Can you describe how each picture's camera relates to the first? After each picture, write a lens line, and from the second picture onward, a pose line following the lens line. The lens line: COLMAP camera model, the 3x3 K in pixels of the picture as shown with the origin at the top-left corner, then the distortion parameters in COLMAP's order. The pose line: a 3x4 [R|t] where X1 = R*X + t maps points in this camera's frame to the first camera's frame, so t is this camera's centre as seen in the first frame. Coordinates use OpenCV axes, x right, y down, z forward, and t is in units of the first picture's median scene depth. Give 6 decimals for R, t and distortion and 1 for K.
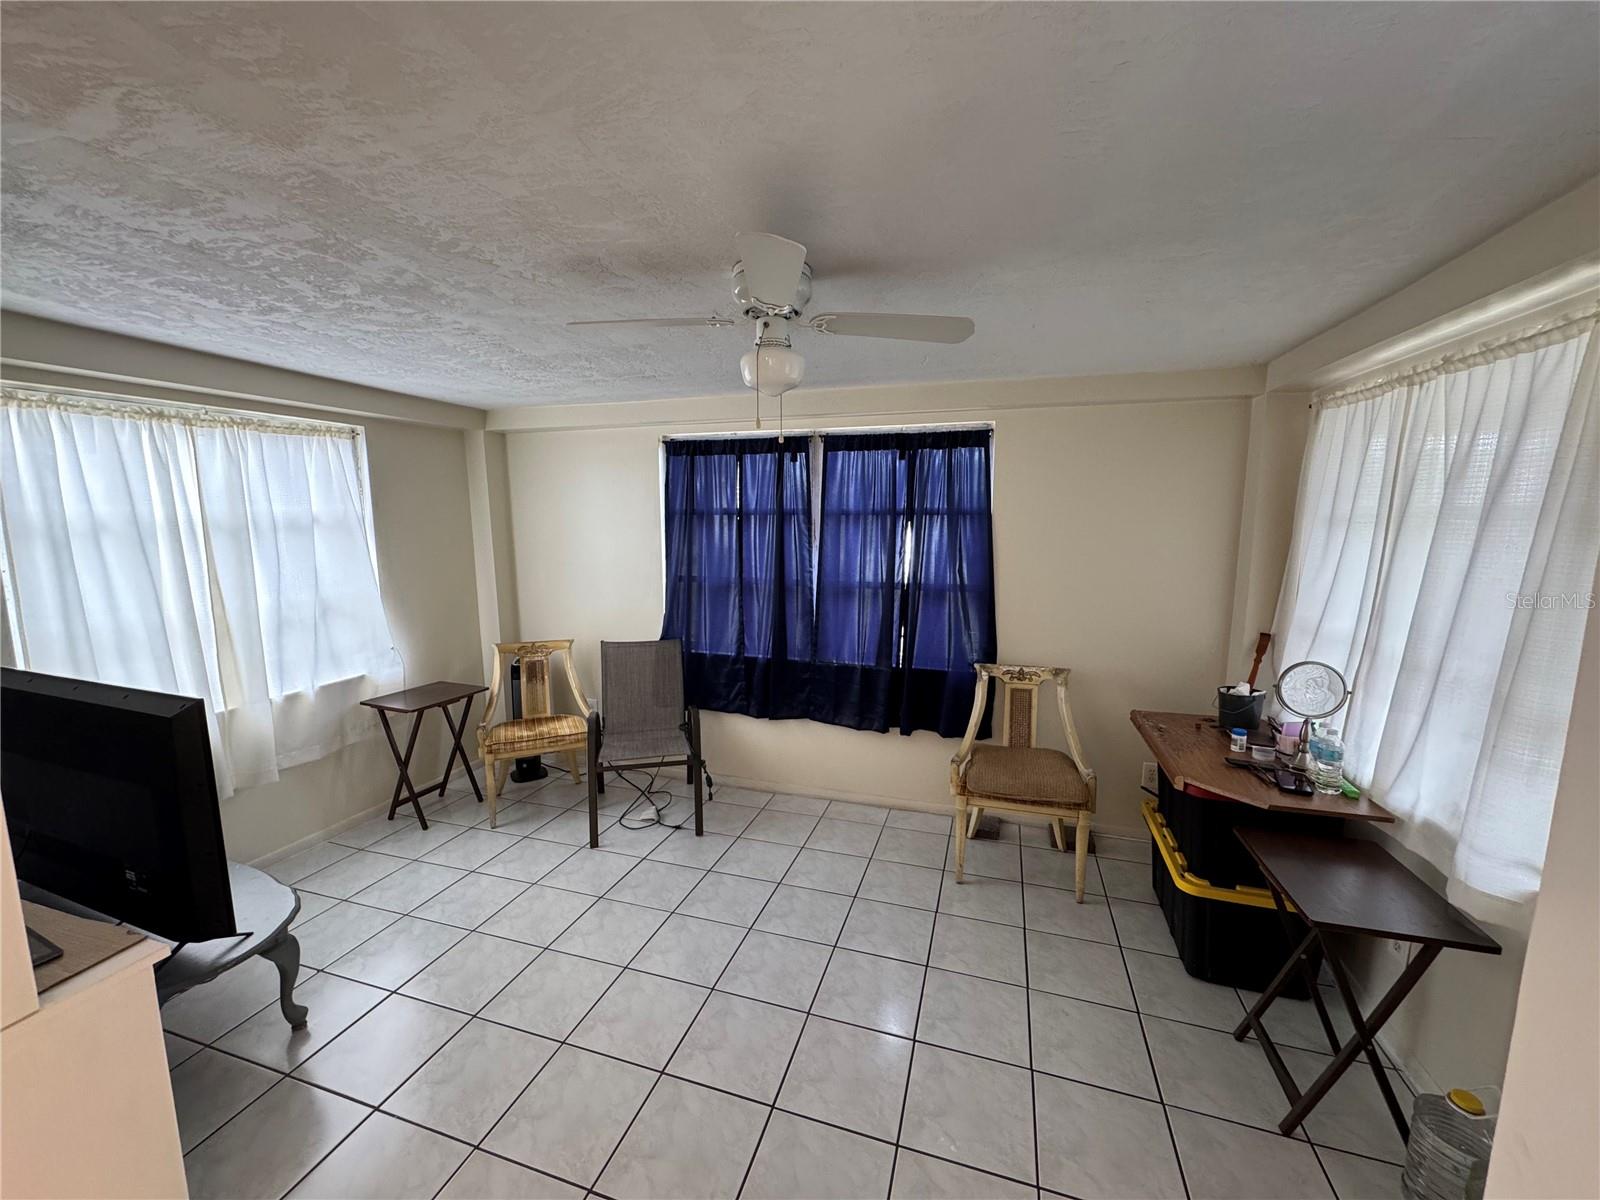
lens RADIAL K [[637.3, 0, 800.5], [0, 637.3, 601.7], [0, 0, 1]] dist [-0.001041, -0.000080]
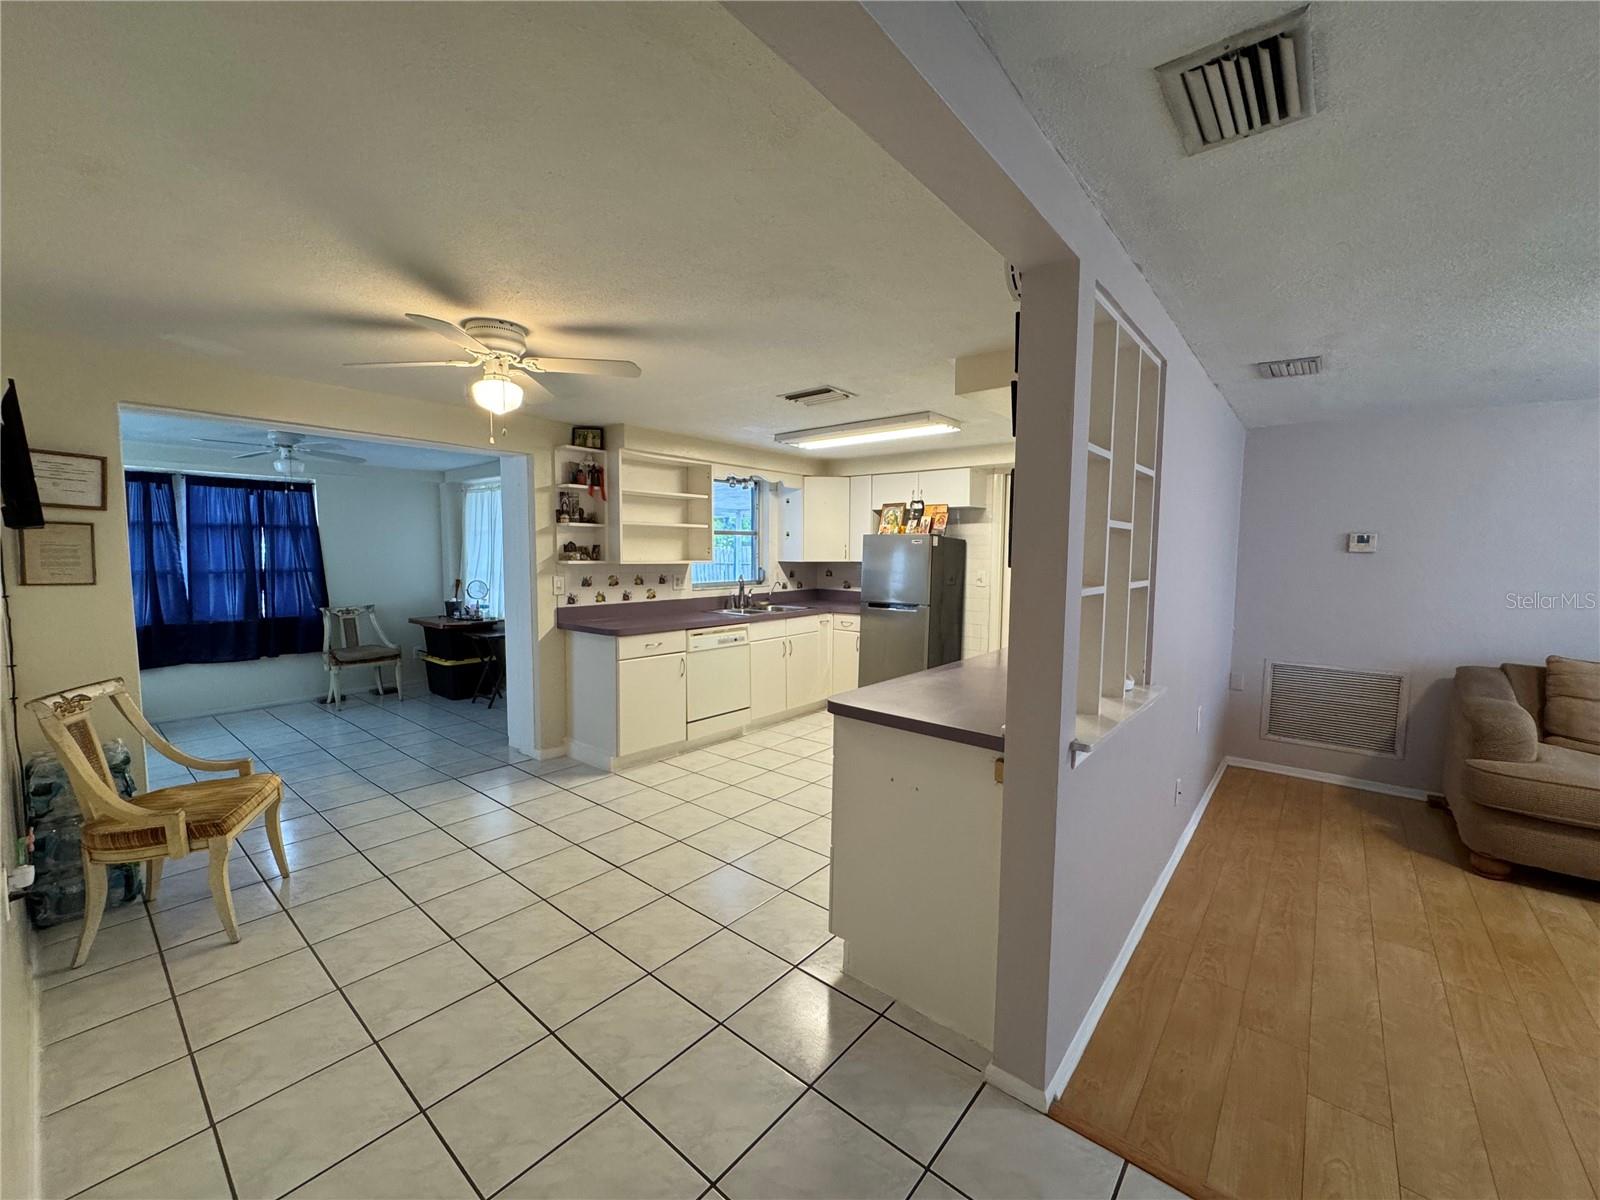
lens RADIAL K [[637.3, 0, 800.5], [0, 637.3, 601.7], [0, 0, 1]] dist [-0.001041, -0.000080]
pose [[0.374332, -0.069333, 0.924699, -0.874603], [0.119122, 0.992534, 0.026197, 0.187210], [-0.919611, 0.100345, 0.379797, -0.948741]]
